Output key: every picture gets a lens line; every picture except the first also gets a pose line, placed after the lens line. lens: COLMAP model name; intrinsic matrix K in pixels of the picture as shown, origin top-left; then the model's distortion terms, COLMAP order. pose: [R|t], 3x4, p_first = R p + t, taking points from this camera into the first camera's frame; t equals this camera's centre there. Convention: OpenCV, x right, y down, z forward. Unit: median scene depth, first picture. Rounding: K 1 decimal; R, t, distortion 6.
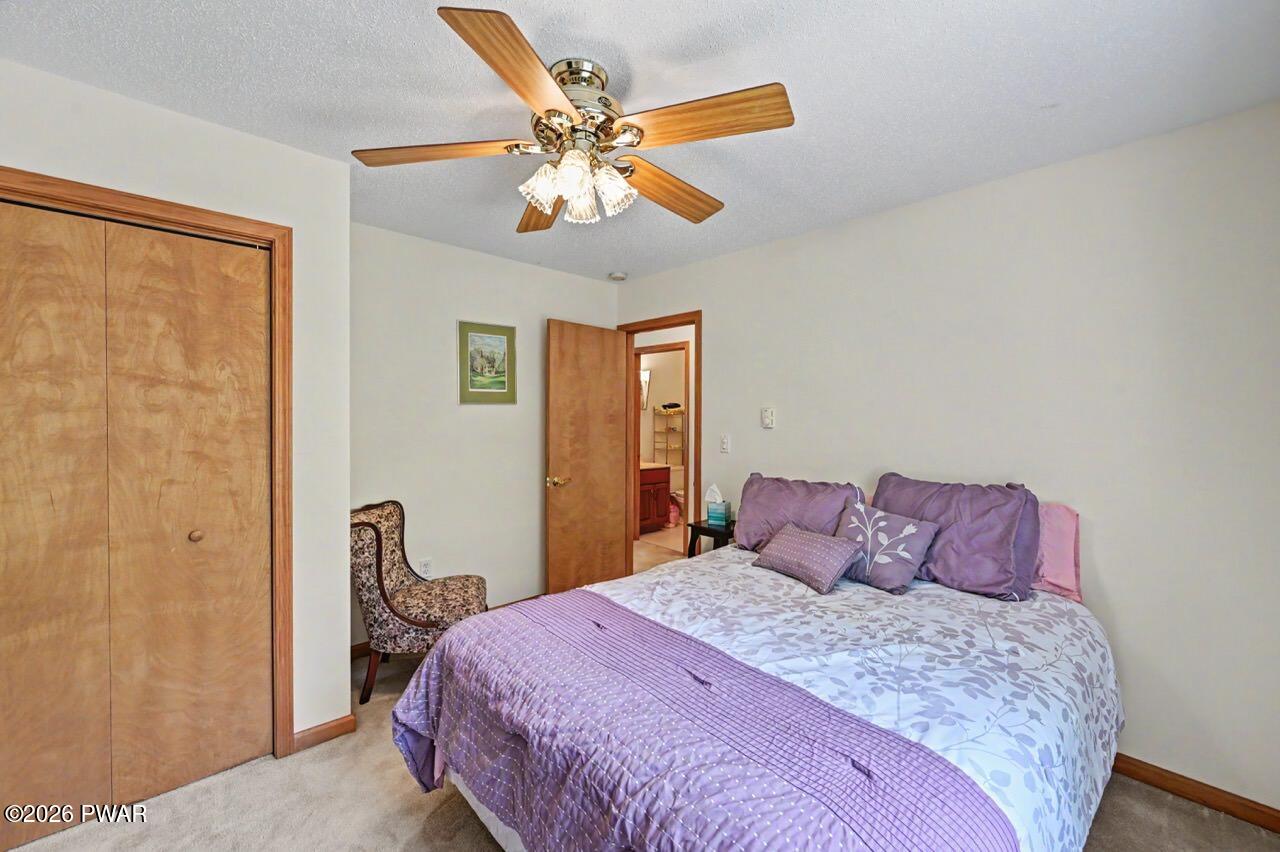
lens RADIAL K [[515.6, 0, 640.0], [0, 515.6, 426.0], [0, 0, 1]] dist [0.013157, 0.000061]
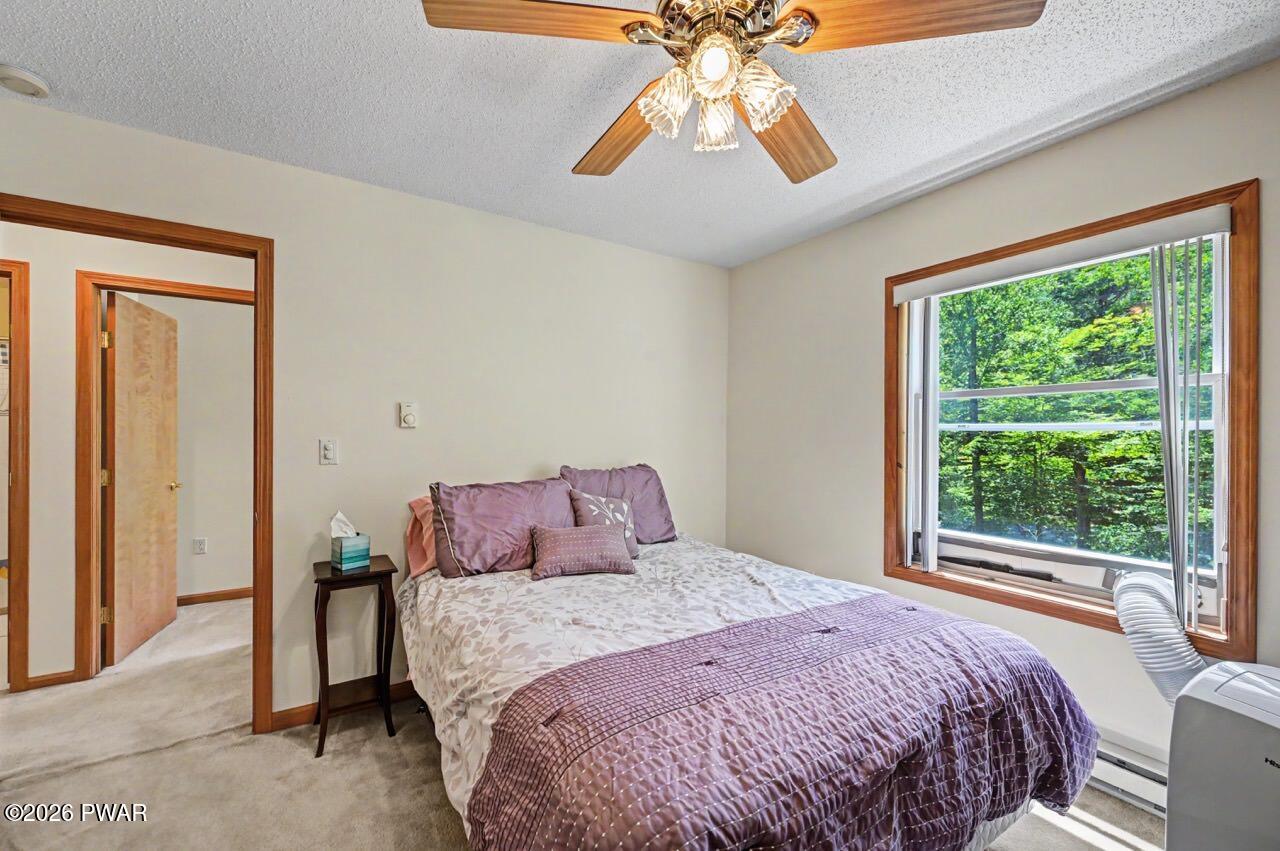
lens RADIAL K [[515.6, 0, 640.0], [0, 515.6, 425.5], [0, 0, 1]] dist [0.013157, 0.000061]
pose [[0.178002, 0.016207, 0.983897, -0.765886], [0.016682, 0.999671, -0.019485, 0.036312], [-0.983889, 0.019882, 0.177674, 0.836160]]
